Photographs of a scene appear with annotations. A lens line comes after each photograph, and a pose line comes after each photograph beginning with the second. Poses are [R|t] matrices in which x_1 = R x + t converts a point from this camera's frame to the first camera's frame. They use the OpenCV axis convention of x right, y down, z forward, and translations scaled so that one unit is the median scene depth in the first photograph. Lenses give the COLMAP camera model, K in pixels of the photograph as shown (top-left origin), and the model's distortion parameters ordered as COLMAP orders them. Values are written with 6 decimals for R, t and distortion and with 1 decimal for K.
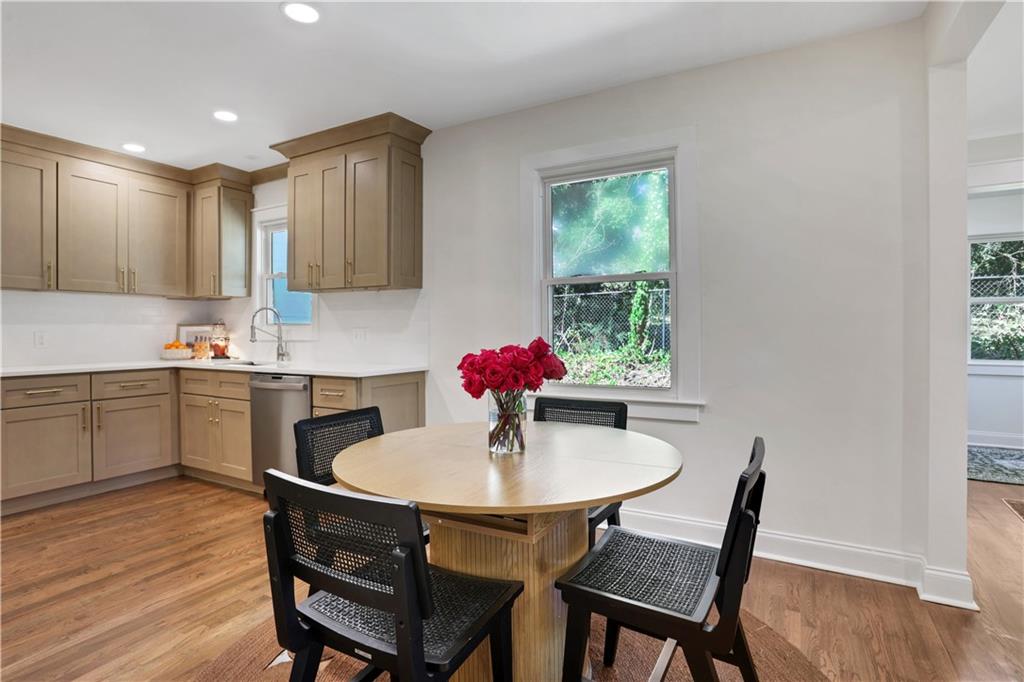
lens RADIAL K [[593.2, 0, 512.5], [0, 593.2, 314.2], [0, 0, 1]] dist [-0.069865, 0.041074]
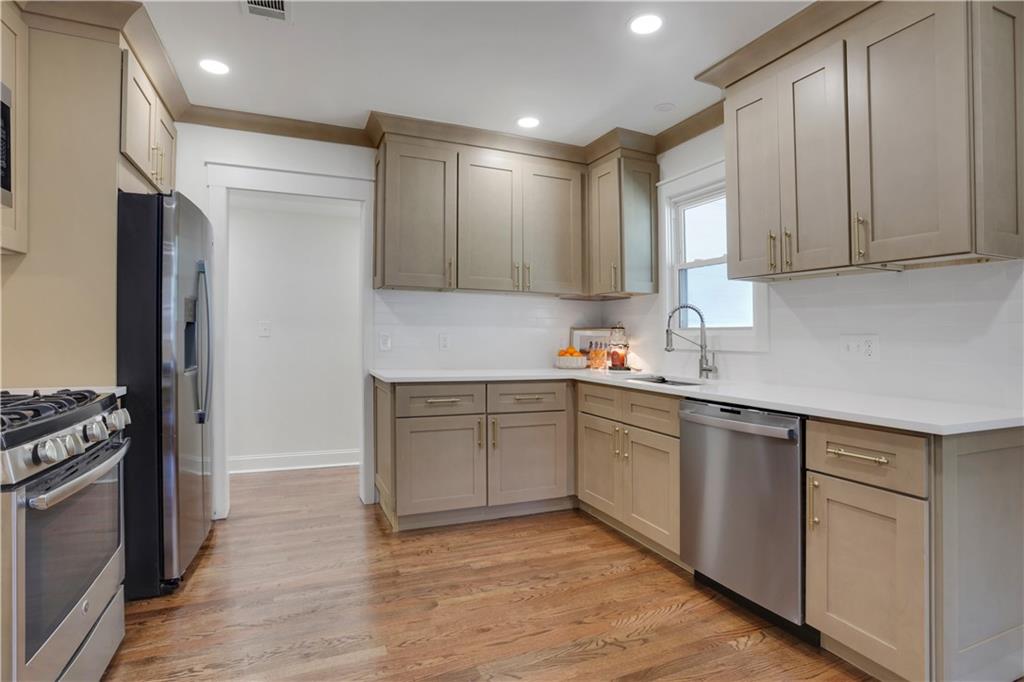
lens RADIAL K [[519.3, 0, 515.7], [0, 519.3, 329.4], [0, 0, 1]] dist [-0.001016, 0.000683]
pose [[0.833672, 0.009709, -0.552175, -0.237109], [-0.003577, 0.999919, 0.012182, 0.011944], [0.552249, -0.008181, 0.833639, 0.337480]]
